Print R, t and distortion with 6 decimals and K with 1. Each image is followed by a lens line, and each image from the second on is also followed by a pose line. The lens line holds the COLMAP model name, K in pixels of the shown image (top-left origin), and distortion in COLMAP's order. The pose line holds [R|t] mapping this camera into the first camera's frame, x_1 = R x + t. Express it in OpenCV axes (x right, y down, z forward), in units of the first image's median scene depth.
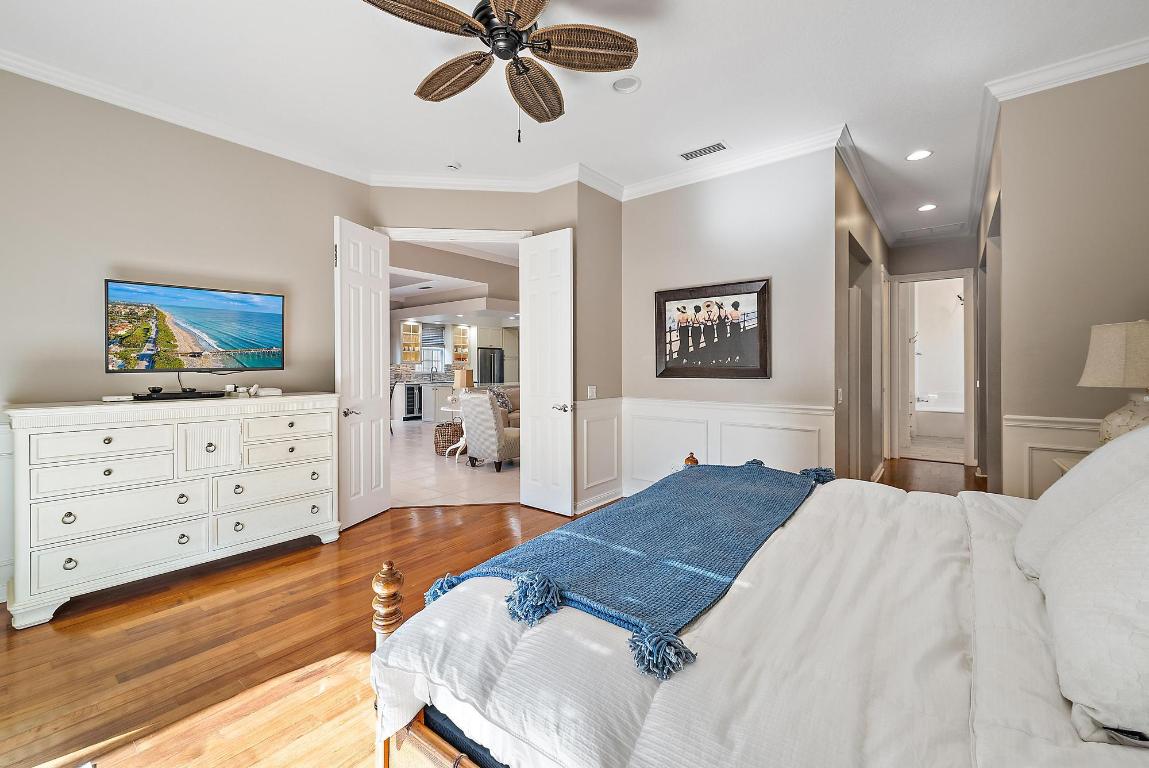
lens RADIAL K [[472.6, 0, 585.2], [0, 472.6, 366.2], [0, 0, 1]] dist [0.002498, 0.000131]
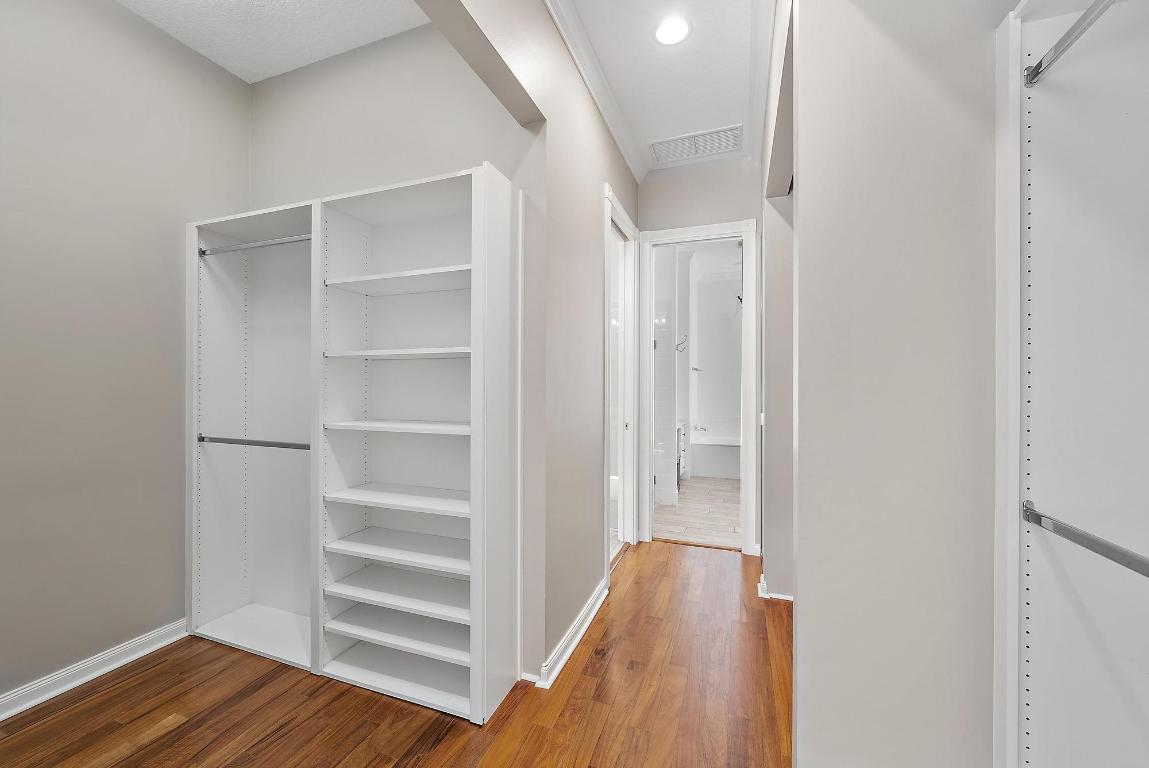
lens RADIAL K [[454.6, 0, 576.3], [0, 454.6, 383.3], [0, 0, 1]] dist [-0.000038, 0.000663]
pose [[0.950447, 0.006781, 0.310812, 0.428074], [-0.006681, 0.999977, -0.001387, -0.001098], [-0.310814, -0.000758, 0.950470, 0.525771]]
